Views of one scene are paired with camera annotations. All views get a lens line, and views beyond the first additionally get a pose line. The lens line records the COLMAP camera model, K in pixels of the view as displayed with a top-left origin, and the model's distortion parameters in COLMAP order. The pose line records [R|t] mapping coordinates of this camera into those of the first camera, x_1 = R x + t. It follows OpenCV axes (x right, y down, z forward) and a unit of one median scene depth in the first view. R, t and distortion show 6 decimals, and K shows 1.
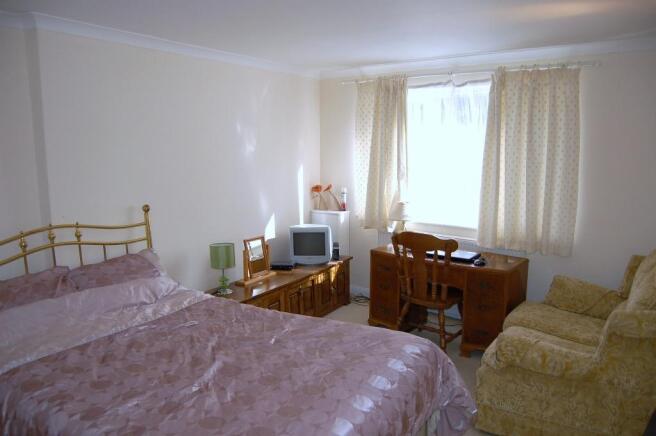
lens RADIAL K [[515.2, 0, 328.0], [0, 515.2, 218.0], [0, 0, 1]] dist [-0.006792, -0.006295]
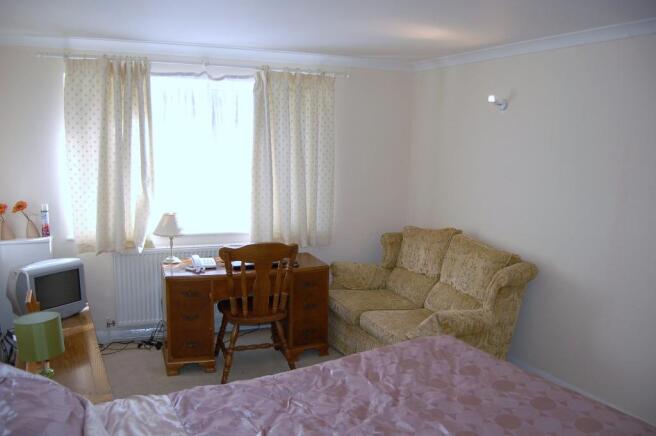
lens RADIAL K [[515.2, 0, 328.0], [0, 515.2, 218.0], [0, 0, 1]] dist [-0.006792, -0.006295]
pose [[0.542564, -0.116577, 0.831886, -0.422529], [0.110169, 0.991644, 0.067112, -0.052642], [-0.832759, 0.055236, 0.550874, 0.345532]]
